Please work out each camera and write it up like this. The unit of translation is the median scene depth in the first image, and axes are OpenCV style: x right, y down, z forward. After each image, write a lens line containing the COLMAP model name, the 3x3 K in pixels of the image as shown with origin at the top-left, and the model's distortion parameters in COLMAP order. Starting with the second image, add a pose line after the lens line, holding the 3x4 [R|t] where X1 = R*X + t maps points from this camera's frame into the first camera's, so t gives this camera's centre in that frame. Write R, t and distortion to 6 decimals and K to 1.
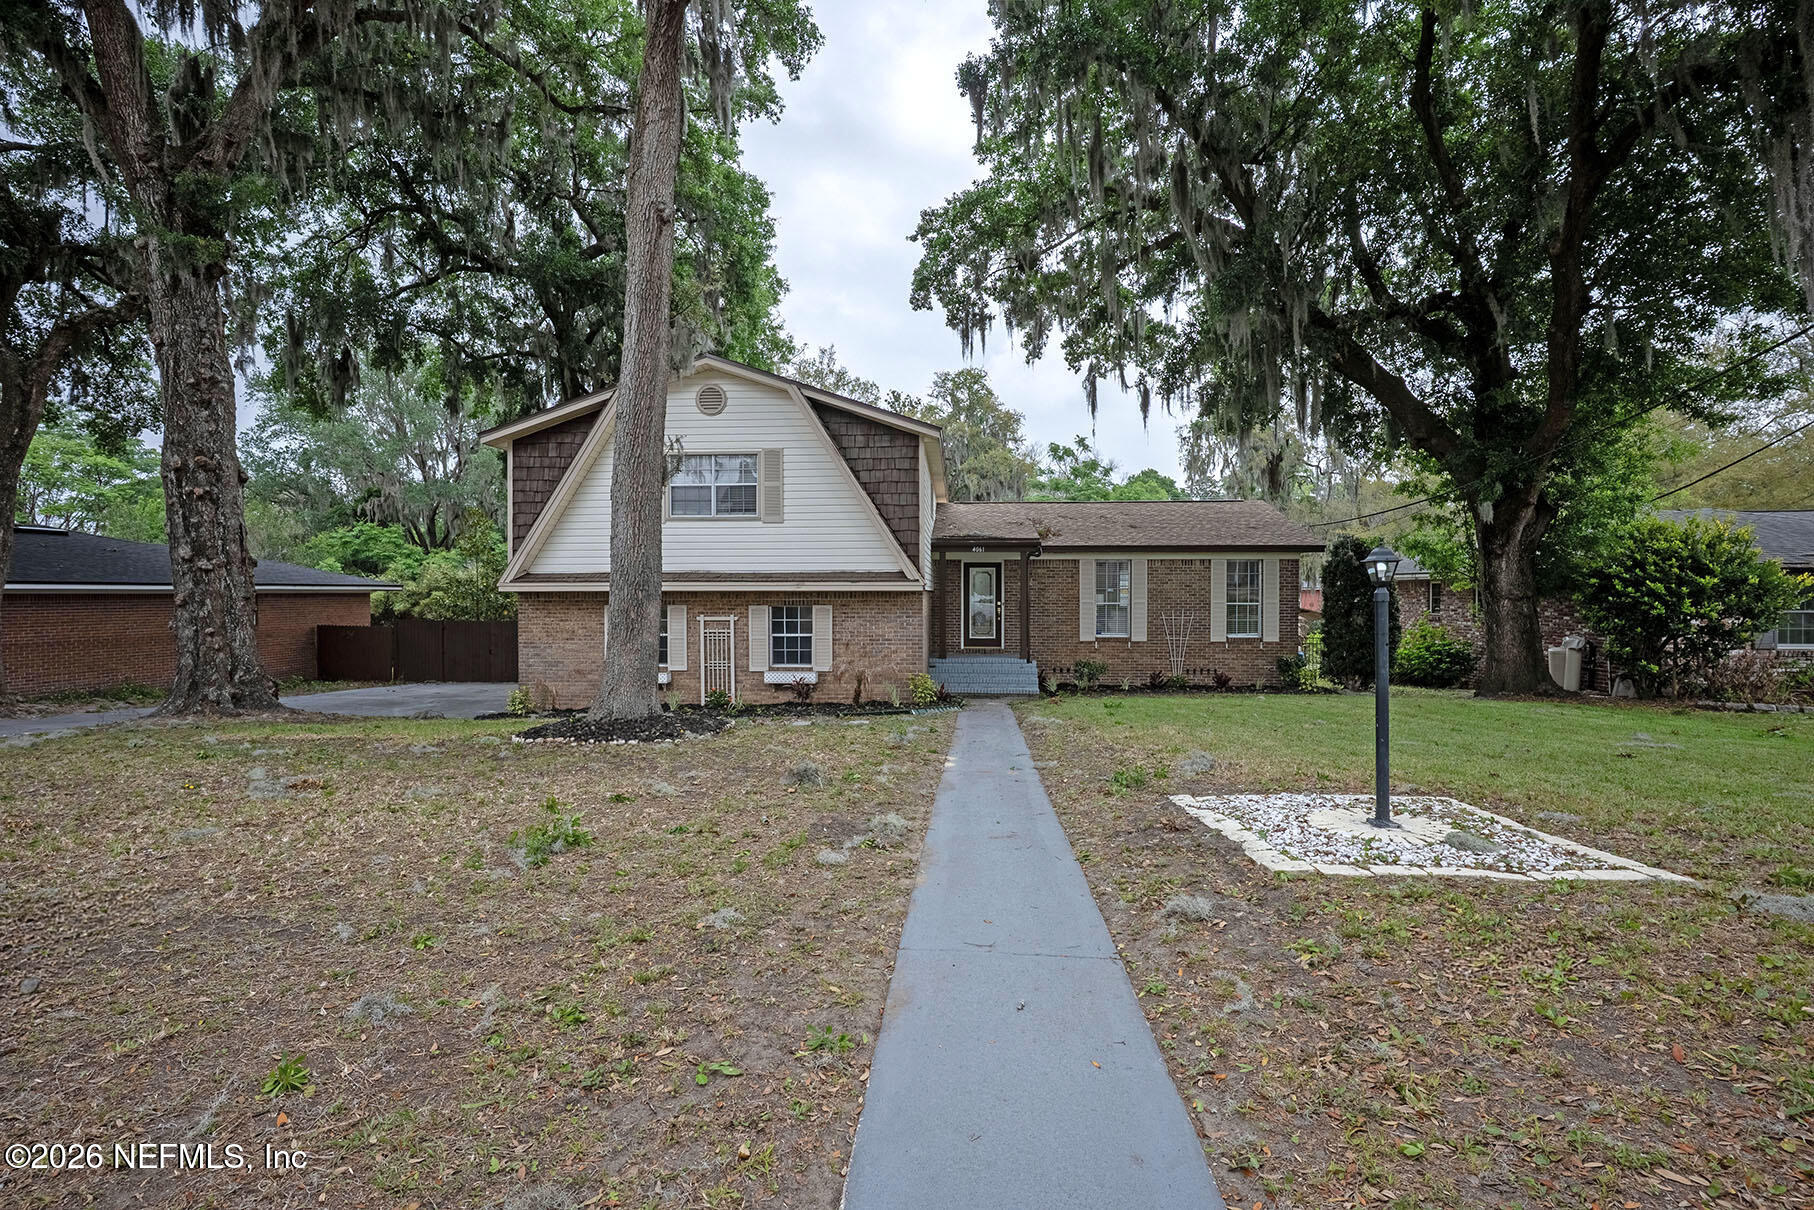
lens RADIAL K [[933.5, 0, 907.0], [0, 933.5, 630.8], [0, 0, 1]] dist [0.001232, -0.000138]
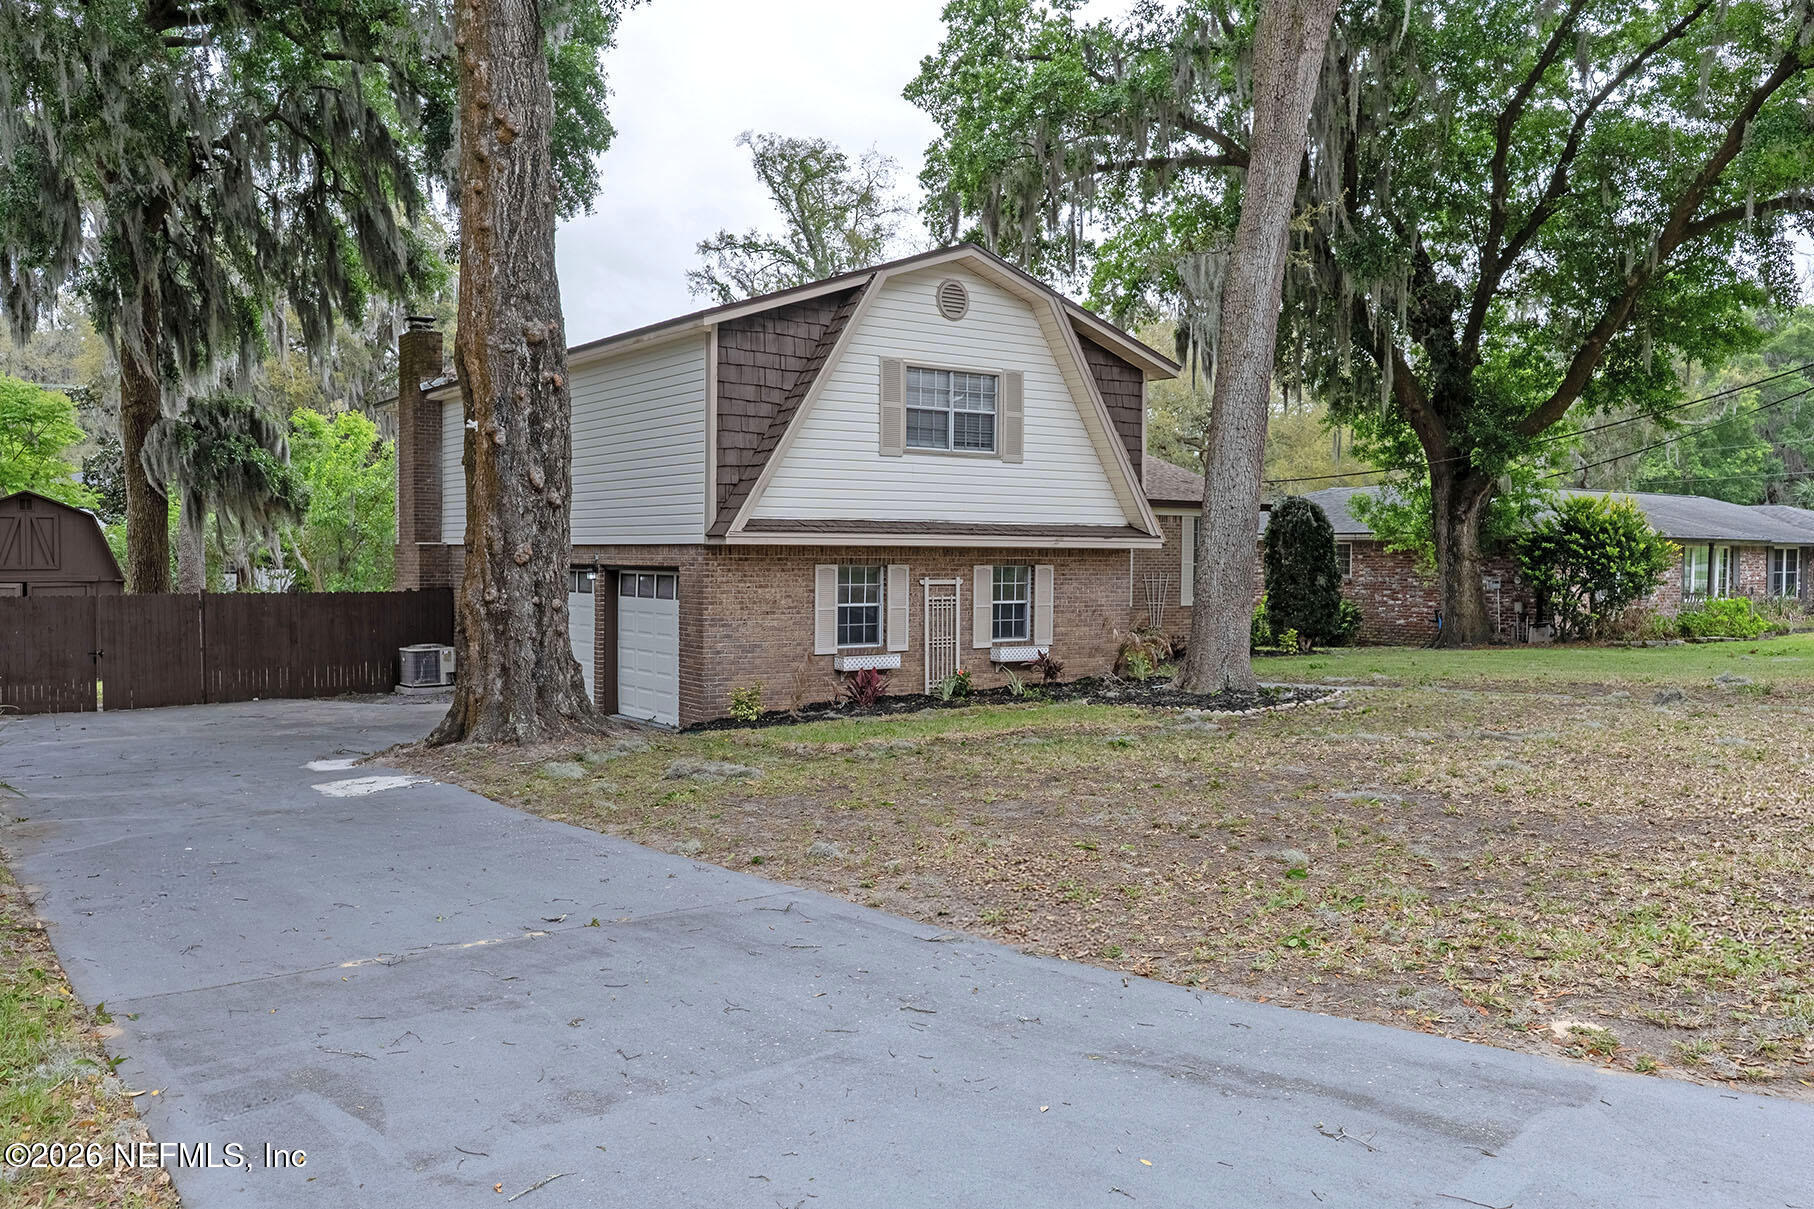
lens RADIAL K [[1482.1, 0, 907.0], [0, 1482.1, 604.5], [0, 0, 1]] dist [0.055250, -0.122023]
pose [[0.764342, -0.015672, 0.644620, -1.023026], [0.017446, 0.999841, 0.003622, 0.000661], [-0.644575, 0.008478, 0.764494, 0.079017]]
